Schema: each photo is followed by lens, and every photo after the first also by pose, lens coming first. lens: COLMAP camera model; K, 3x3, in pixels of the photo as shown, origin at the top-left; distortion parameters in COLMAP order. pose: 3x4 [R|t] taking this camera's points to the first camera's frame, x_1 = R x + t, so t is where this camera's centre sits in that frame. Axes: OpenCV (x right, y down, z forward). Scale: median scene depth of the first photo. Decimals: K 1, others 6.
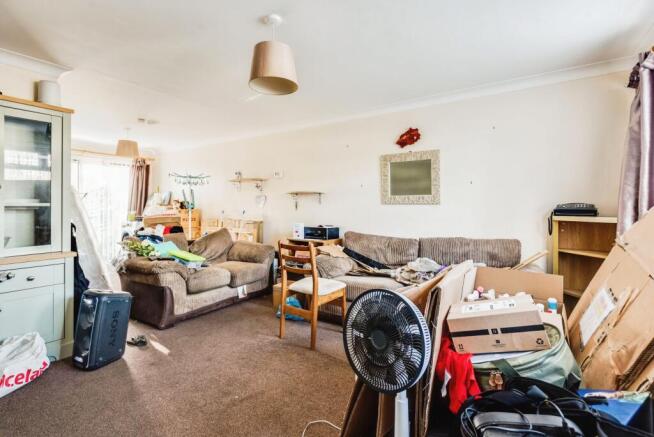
lens RADIAL K [[313.7, 0, 327.0], [0, 313.7, 210.4], [0, 0, 1]] dist [0.000509, 0.000035]
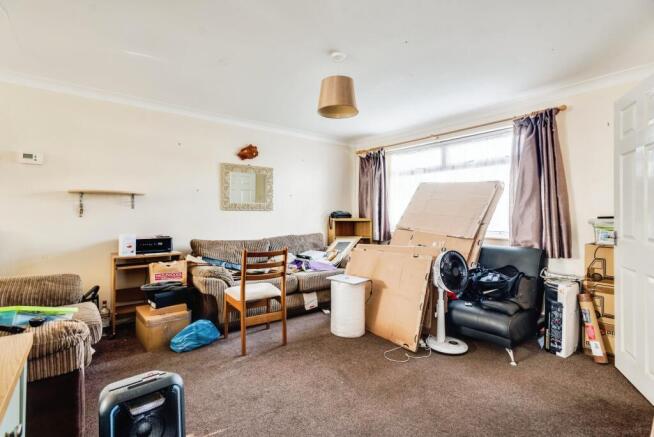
lens RADIAL K [[313.7, 0, 327.0], [0, 313.7, 210.4], [0, 0, 1]] dist [0.000509, 0.000035]
pose [[0.303721, 0.009808, 0.952710, -0.744979], [0.008920, 0.999874, -0.013137, -0.002501], [-0.952719, 0.012488, 0.303595, 0.380095]]
